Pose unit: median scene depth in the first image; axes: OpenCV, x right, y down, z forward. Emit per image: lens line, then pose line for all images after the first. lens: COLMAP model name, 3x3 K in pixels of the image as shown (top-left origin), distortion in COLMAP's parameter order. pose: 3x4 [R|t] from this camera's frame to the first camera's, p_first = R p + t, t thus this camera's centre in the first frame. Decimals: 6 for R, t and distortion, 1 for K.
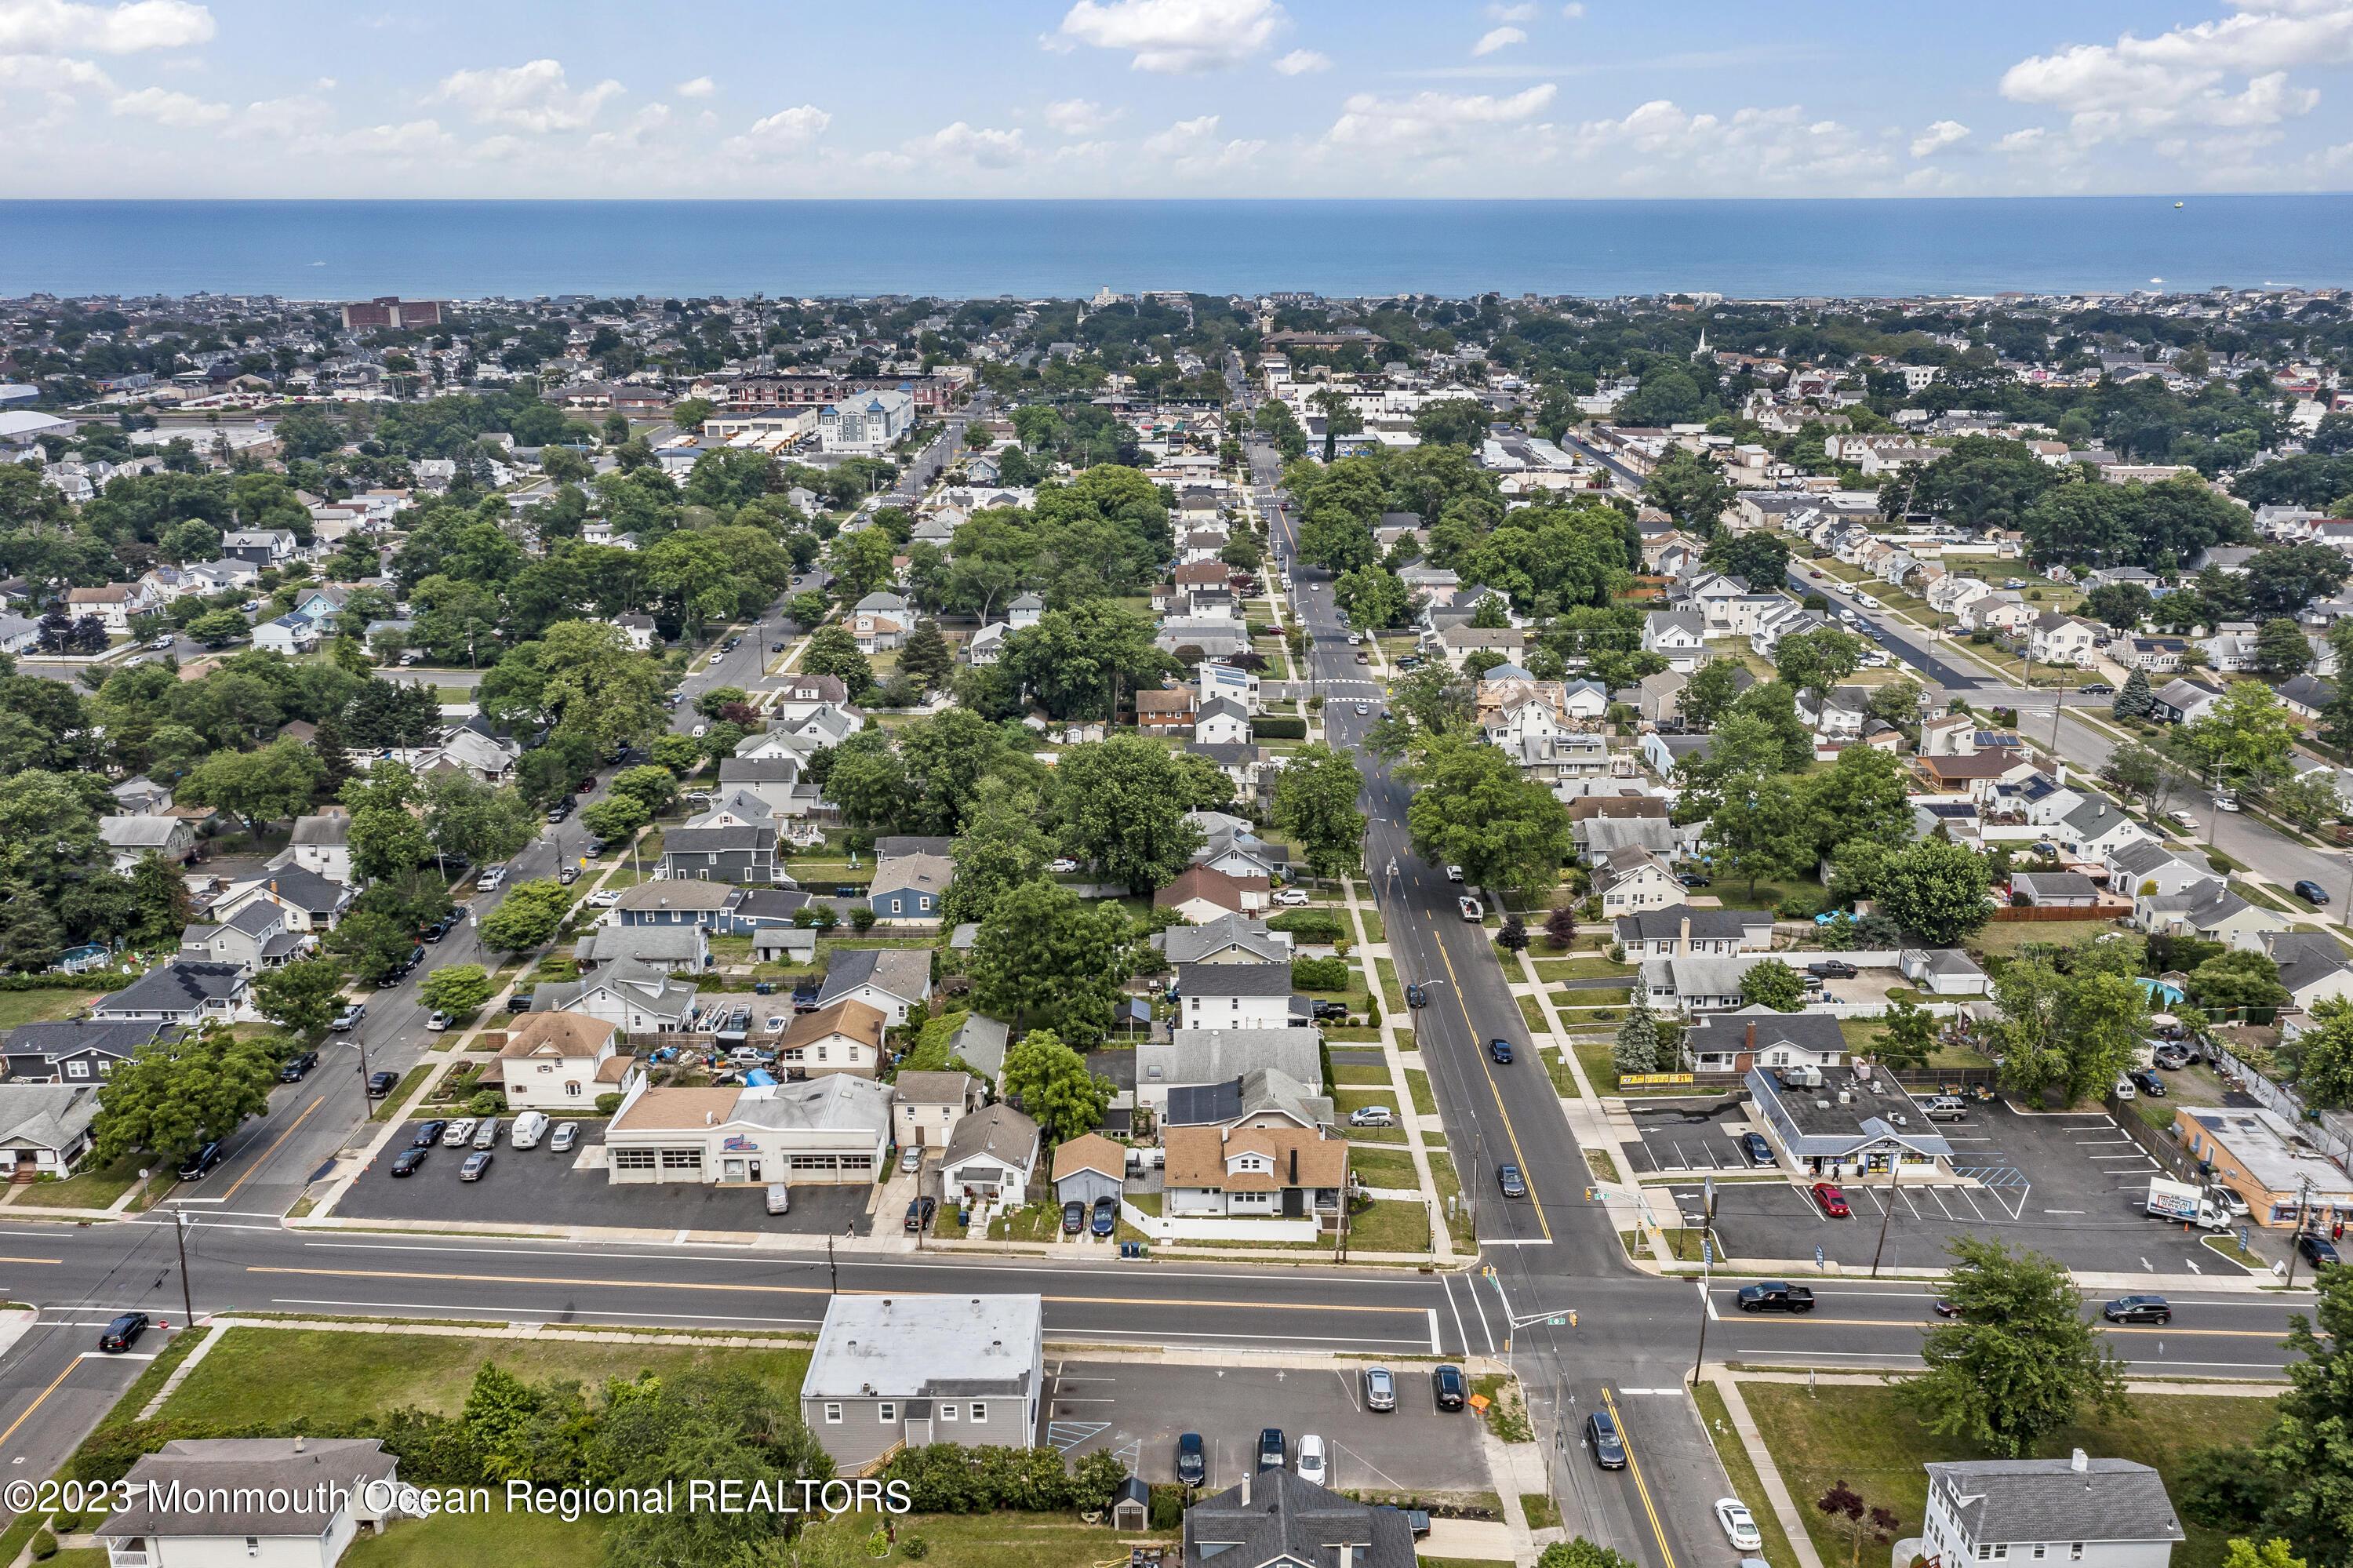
lens RADIAL K [[1885.8, 0, 1169.9], [0, 1885.8, 787.5], [0, 0, 1]] dist [-0.006752, 0.002754]
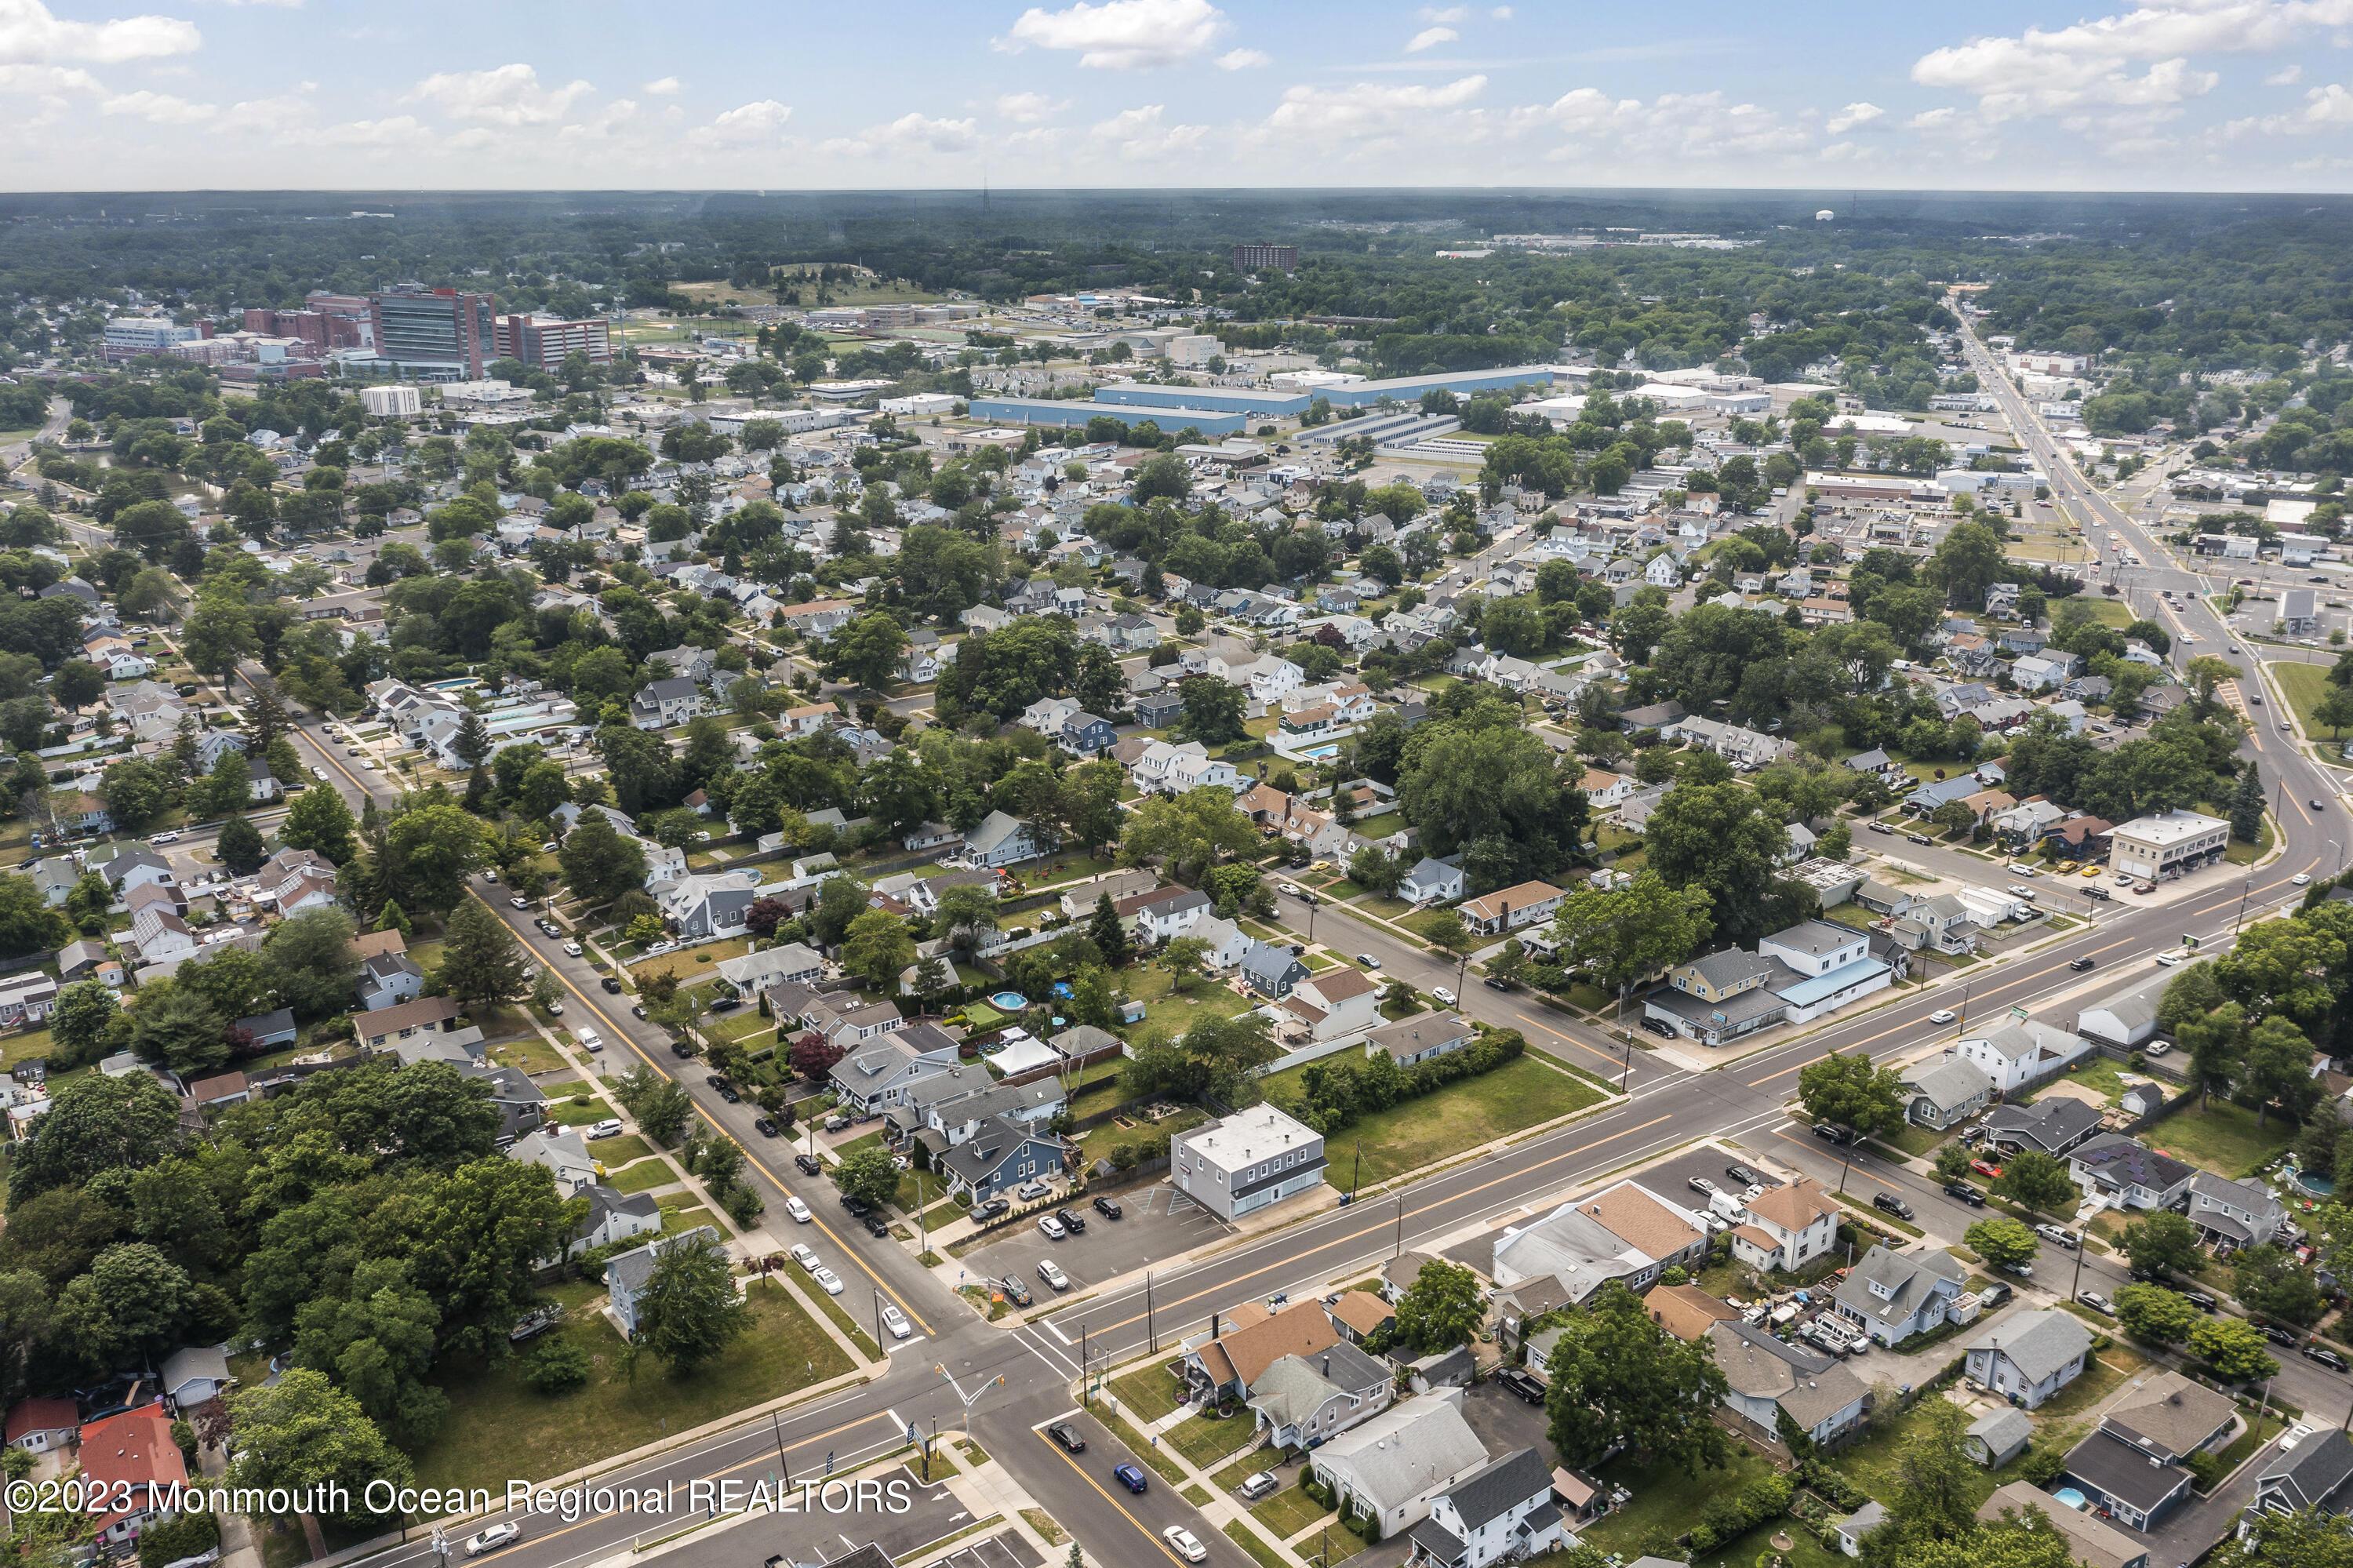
lens RADIAL K [[1847.5, 0, 1174.9], [0, 1847.5, 784.0], [0, 0, 1]] dist [-0.018226, 0.009327]
pose [[-0.800557, 0.189484, -0.568510, 0.556162], [-0.170128, 0.837794, 0.518804, -0.573428], [0.574599, 0.512052, -0.638466, 1.214554]]
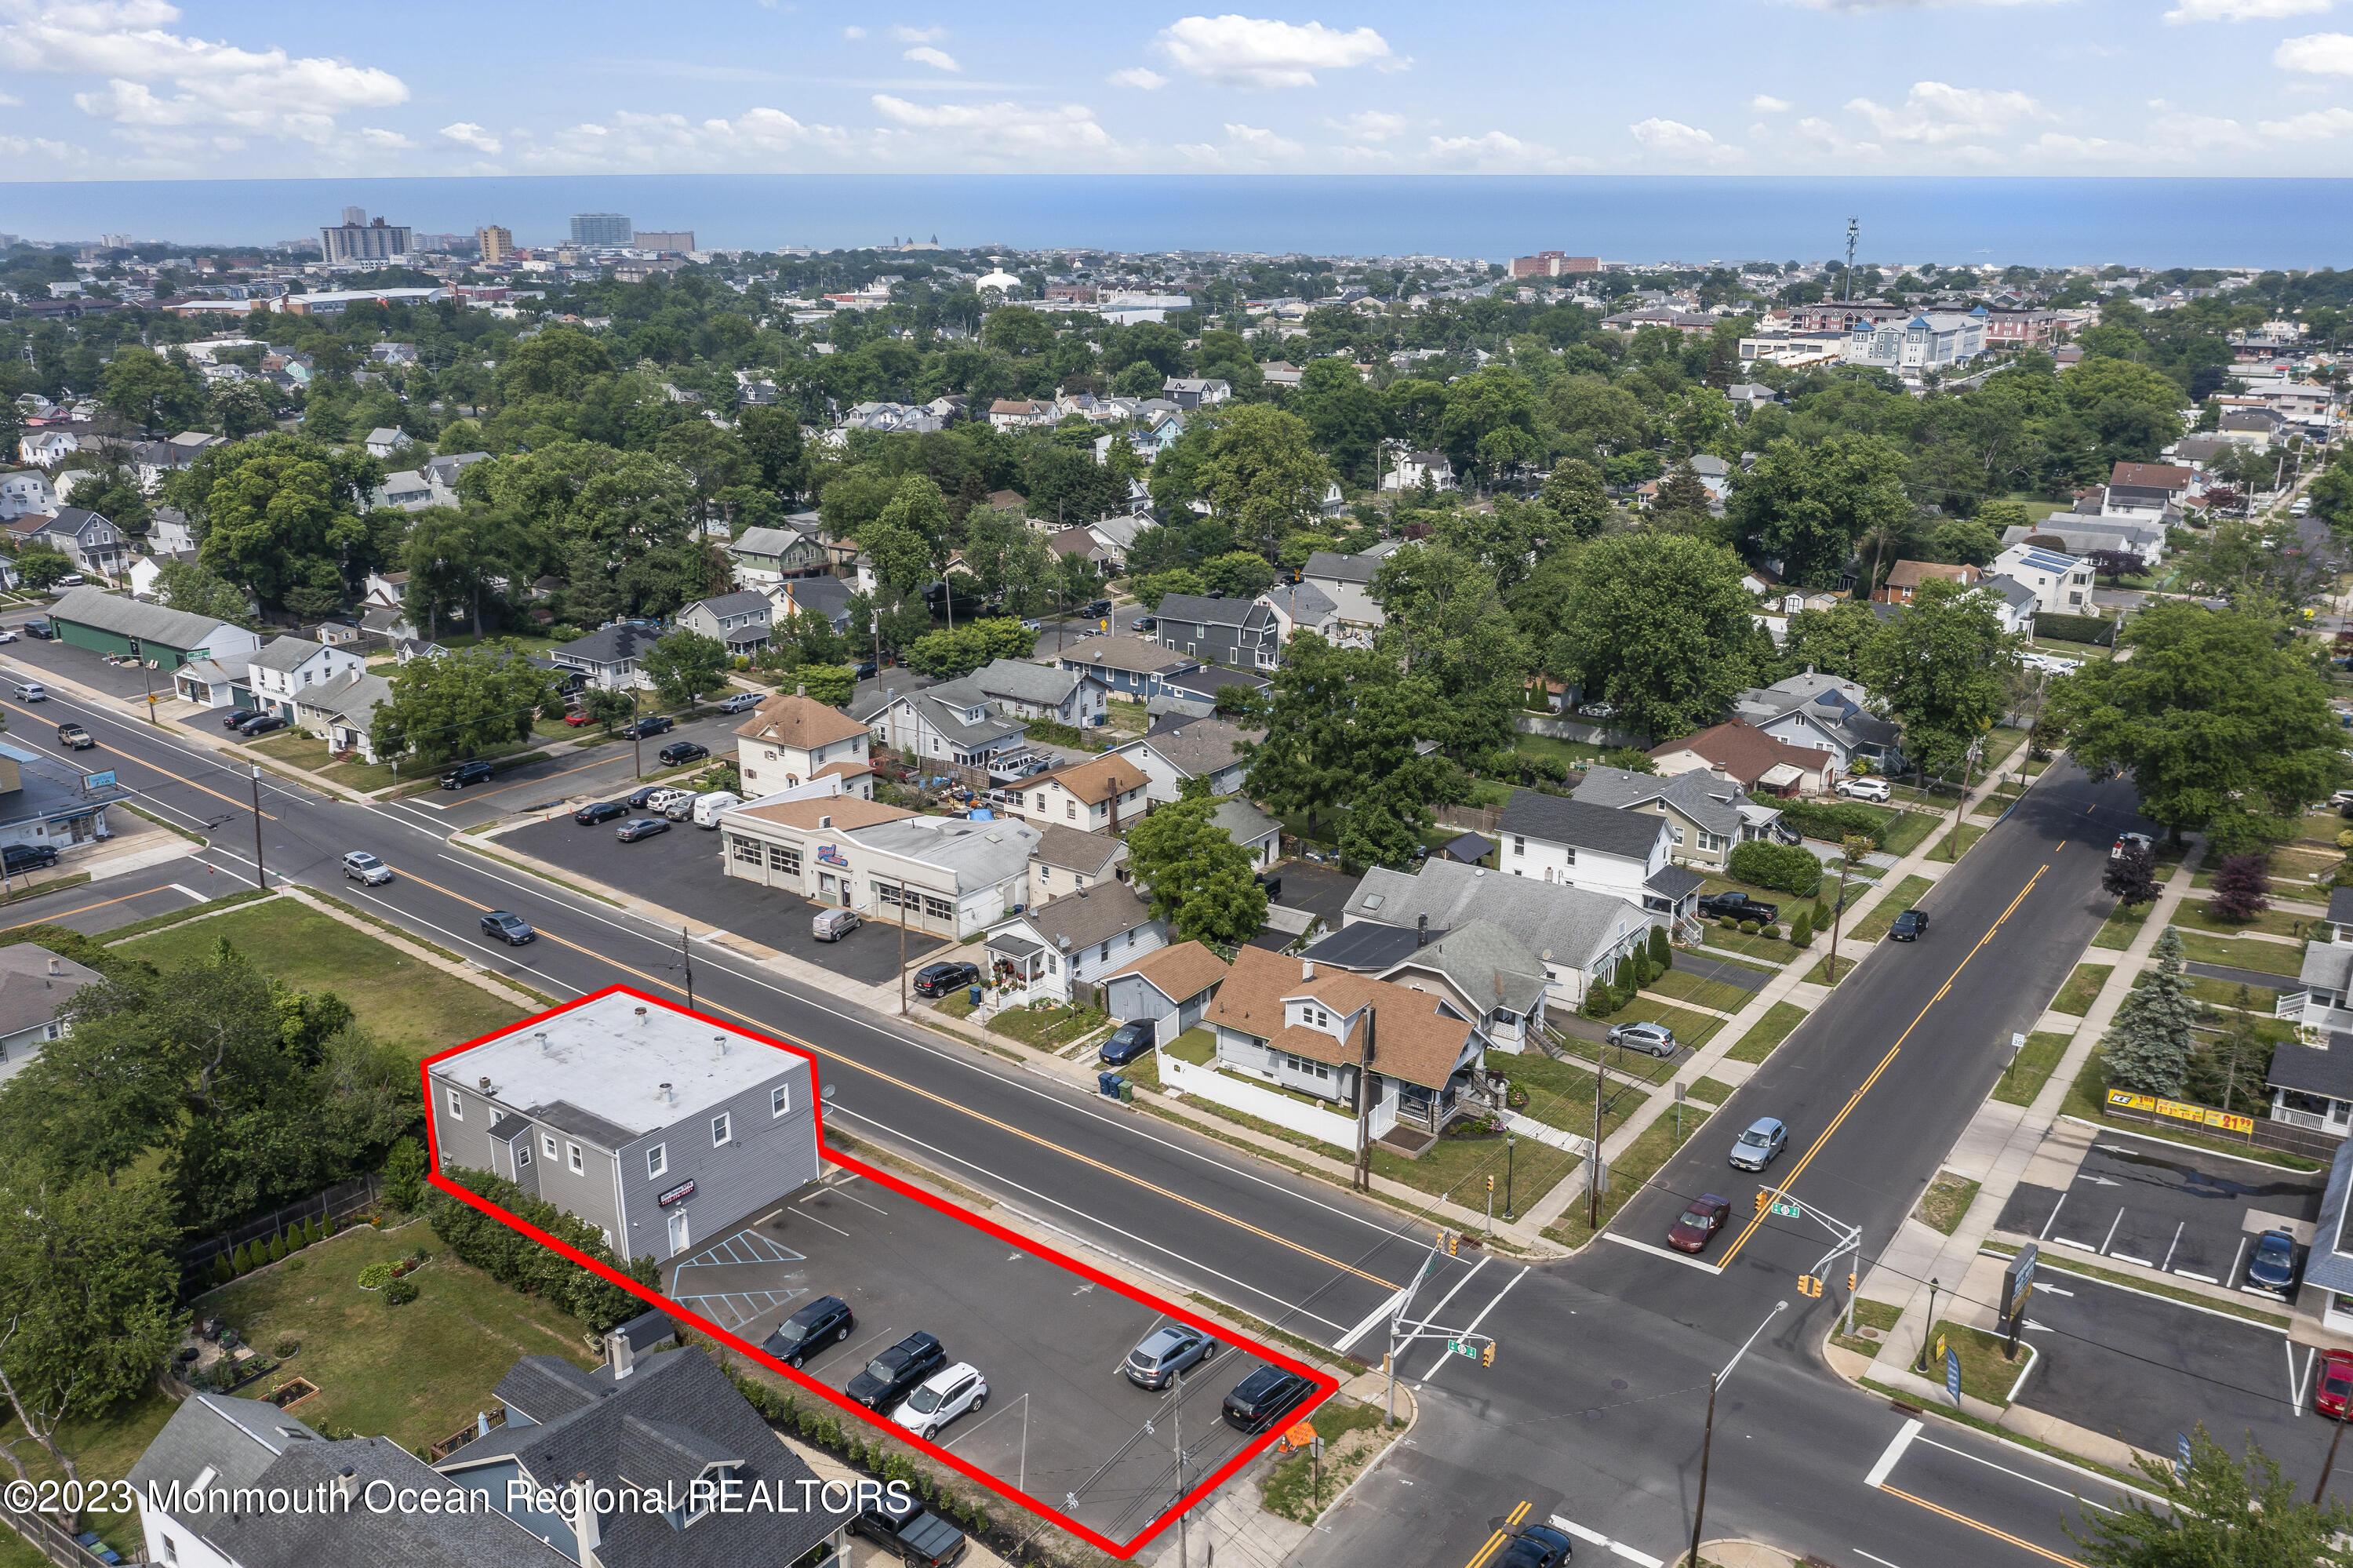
lens RADIAL K [[1849.9, 0, 1170.2], [0, 1849.9, 784.2], [0, 0, 1]] dist [-0.008906, 0.005957]
pose [[0.808242, 0.171558, -0.563305, 0.269720], [-0.170647, 0.983808, 0.054776, 0.070669], [0.563581, 0.051854, 0.824432, 0.330235]]
